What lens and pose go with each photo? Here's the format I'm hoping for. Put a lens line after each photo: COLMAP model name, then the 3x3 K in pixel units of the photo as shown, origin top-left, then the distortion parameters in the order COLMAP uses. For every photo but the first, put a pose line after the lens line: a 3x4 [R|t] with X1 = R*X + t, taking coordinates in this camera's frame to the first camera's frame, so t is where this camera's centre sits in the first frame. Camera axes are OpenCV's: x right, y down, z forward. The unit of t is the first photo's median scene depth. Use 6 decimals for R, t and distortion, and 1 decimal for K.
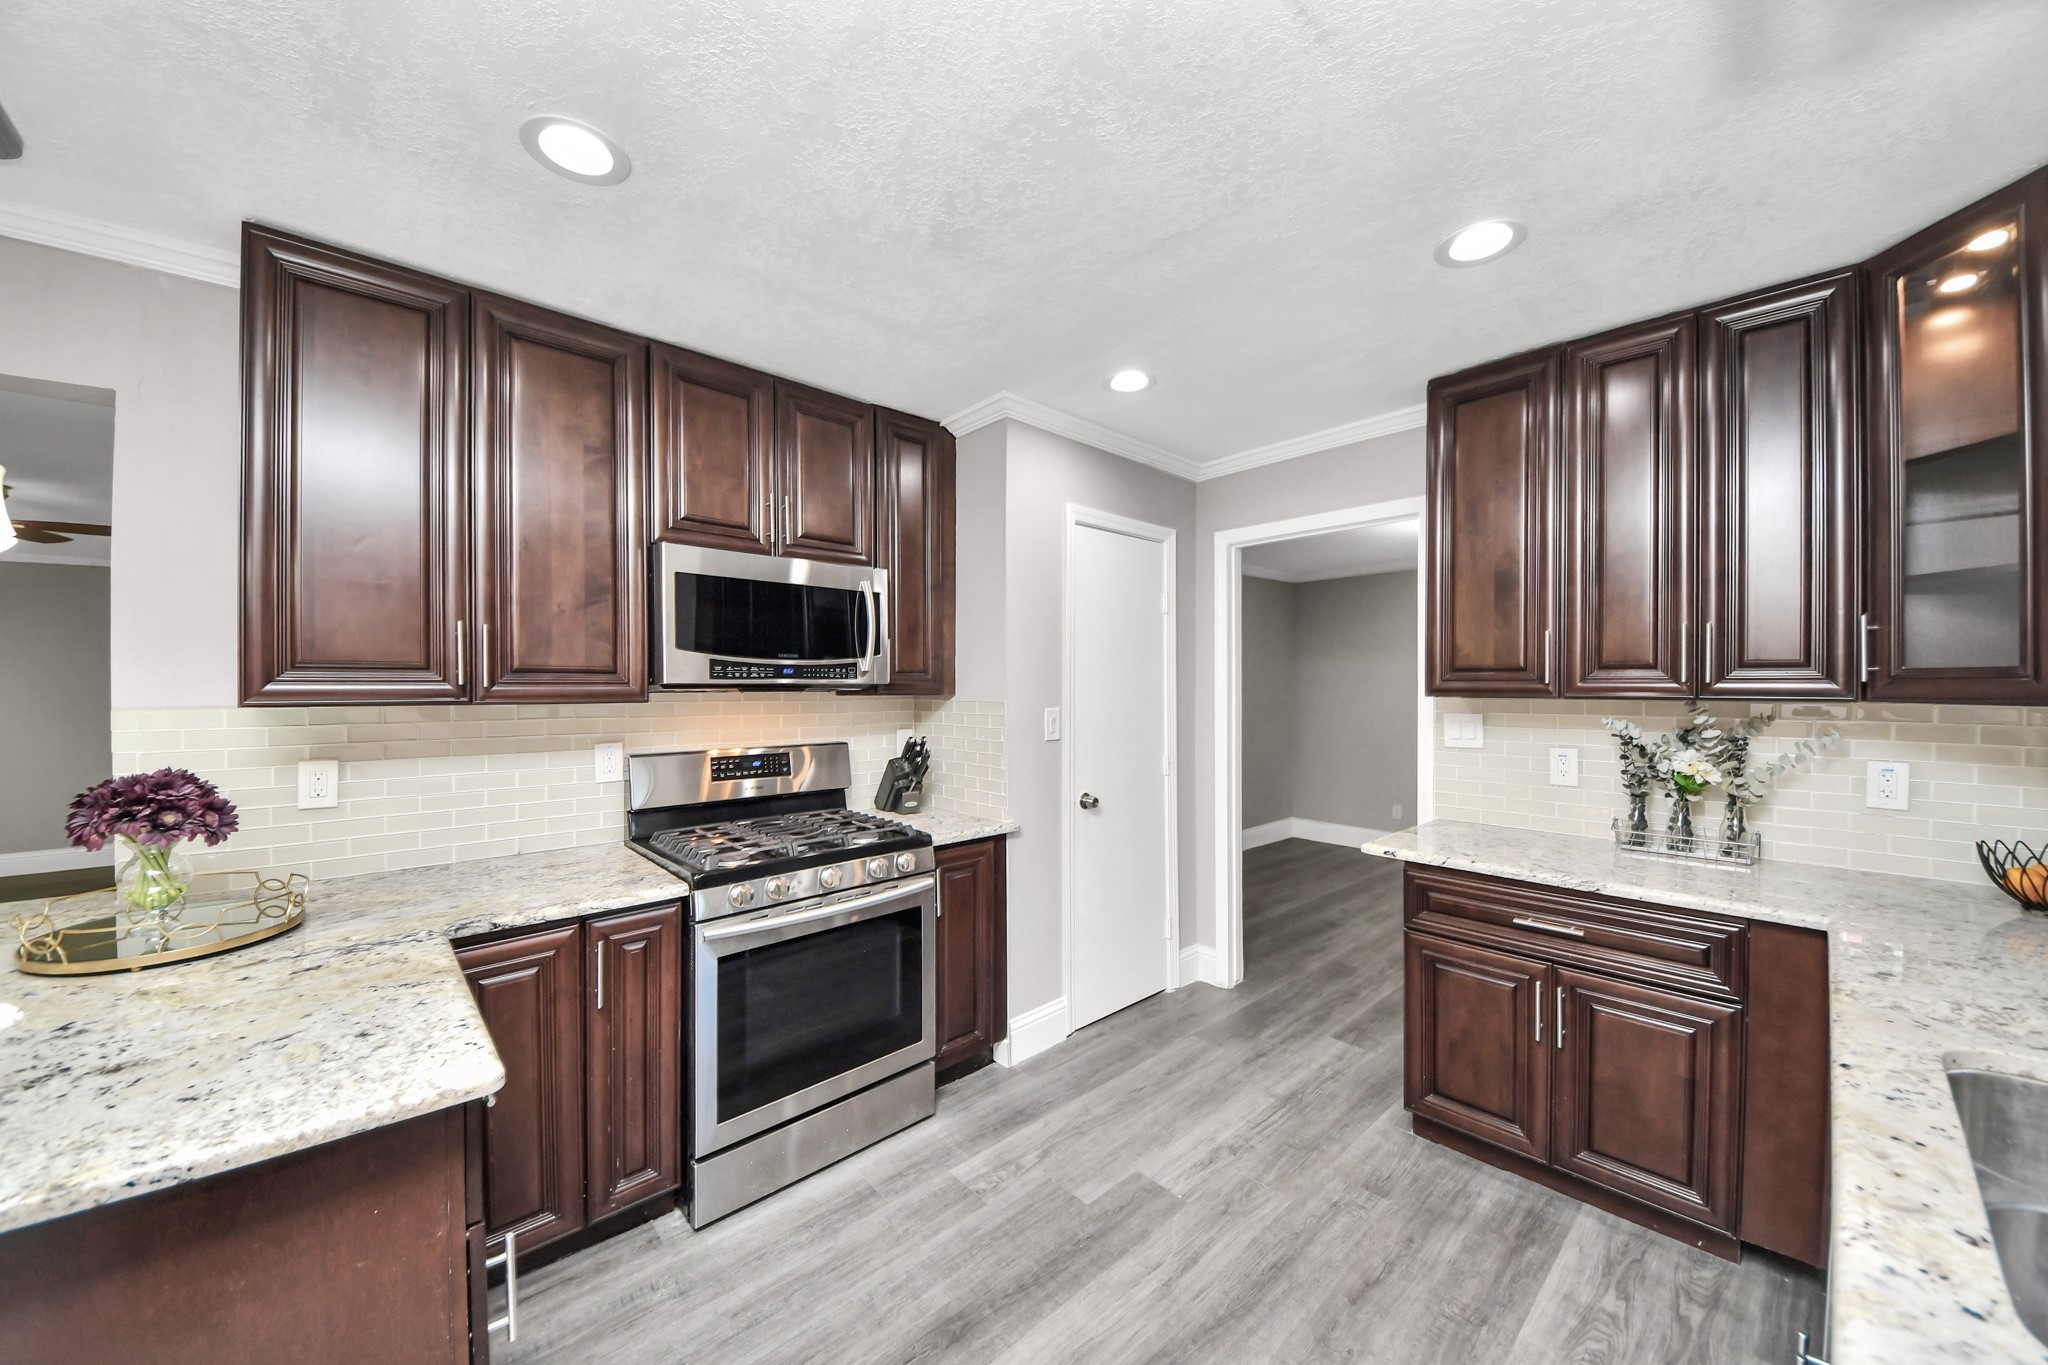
lens RADIAL K [[742.8, 0, 1024.0], [0, 742.8, 682.5], [0, 0, 1]] dist [0.041929, -0.030388]
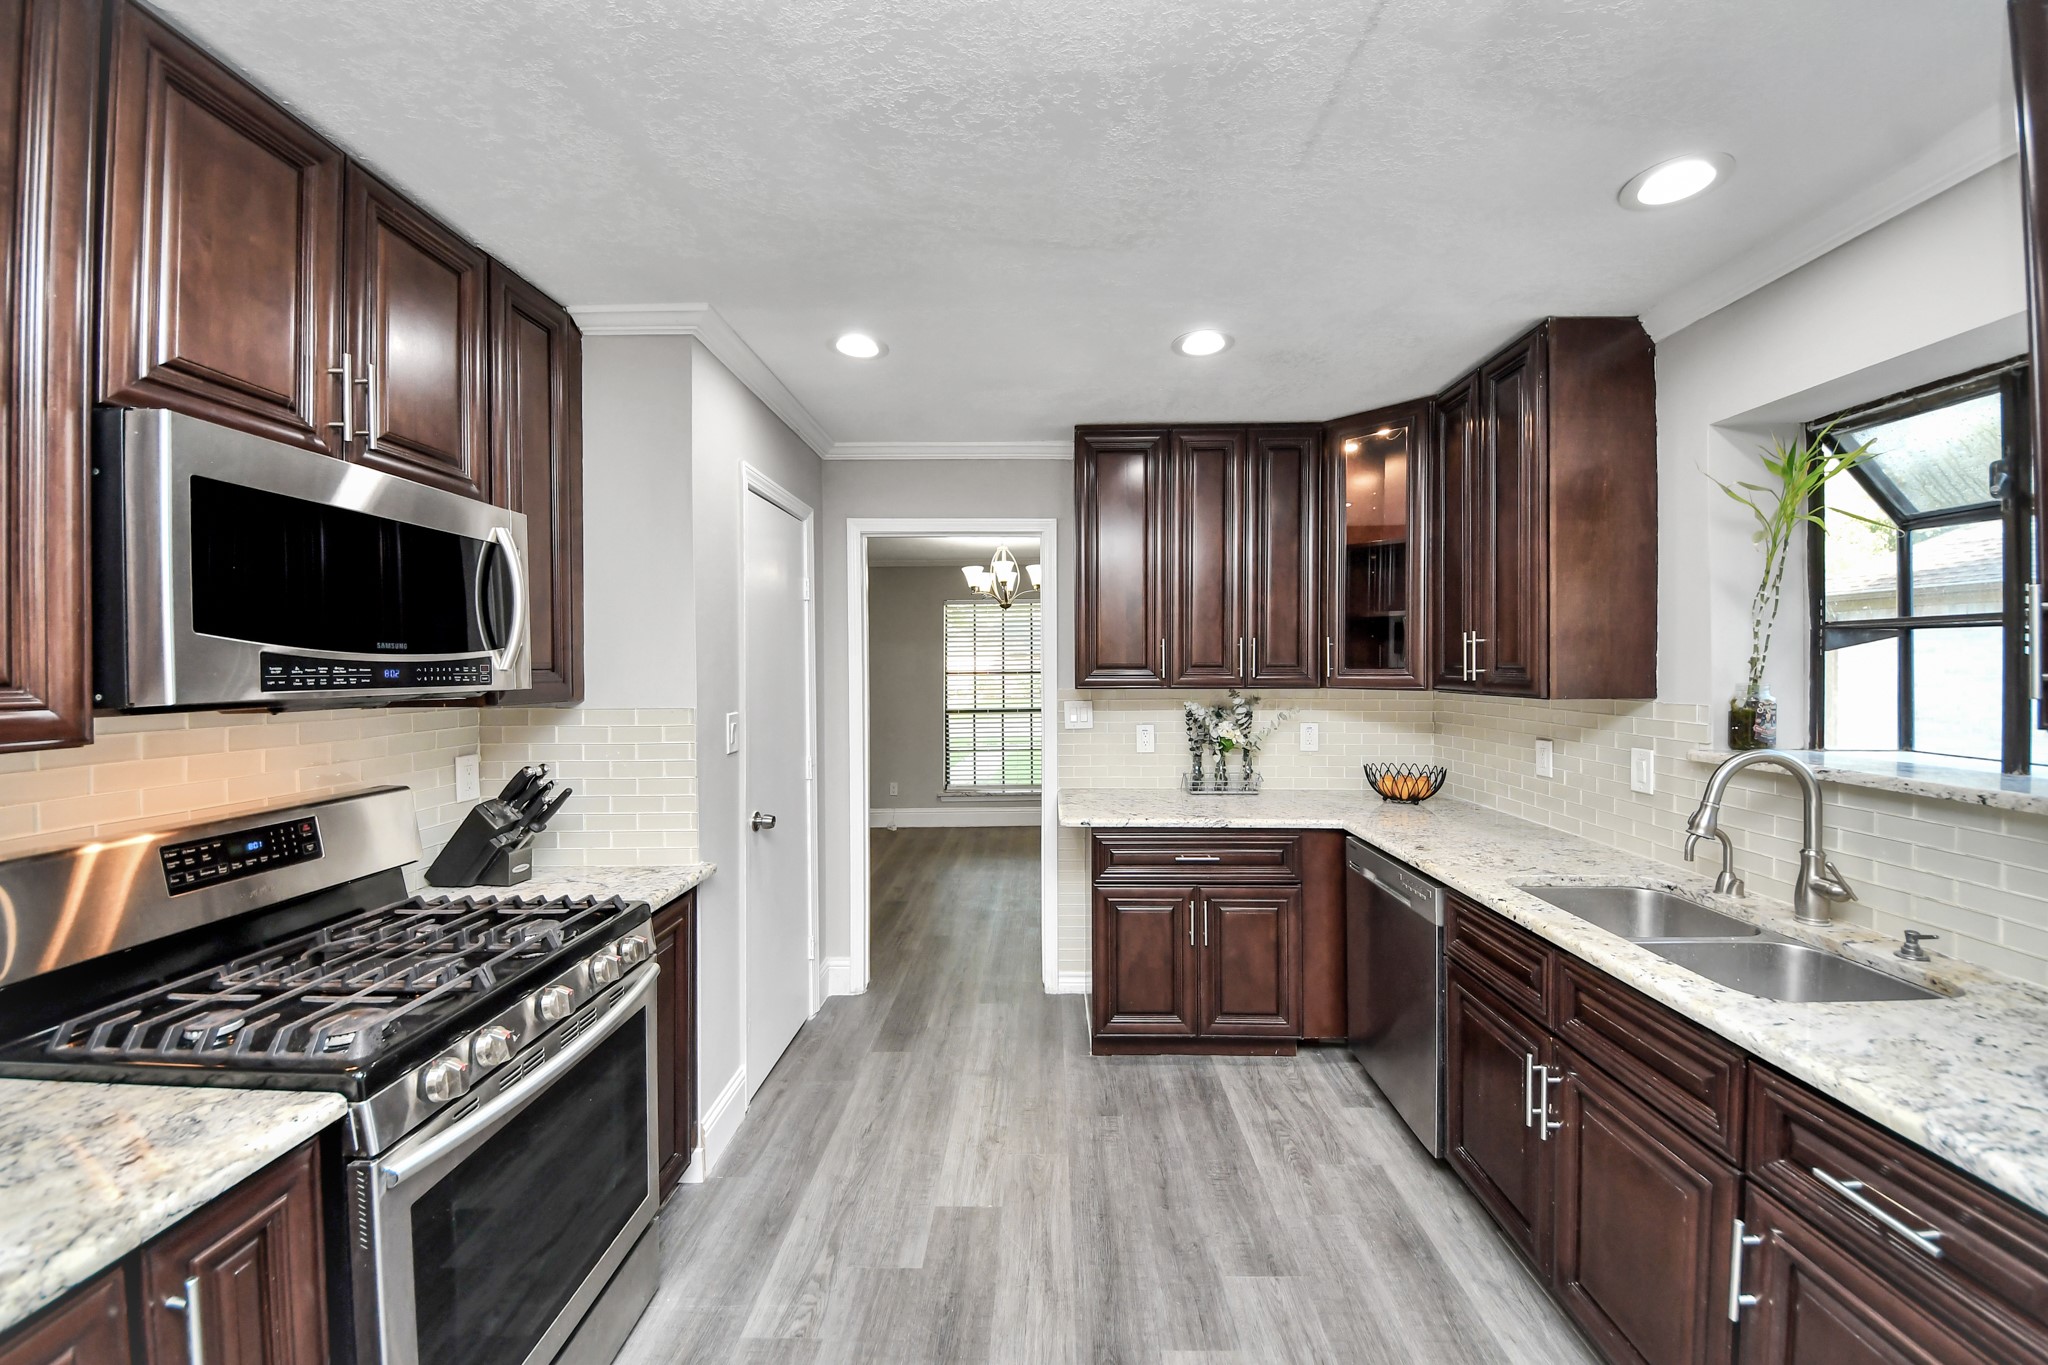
lens RADIAL K [[762.5, 0, 1019.3], [0, 762.5, 666.9], [0, 0, 1]] dist [0.054765, -0.033066]
pose [[0.677327, -0.004013, 0.735671, -0.442800], [0.001832, 0.999991, 0.003768, -0.021930], [-0.735680, -0.001204, 0.677328, 0.247450]]
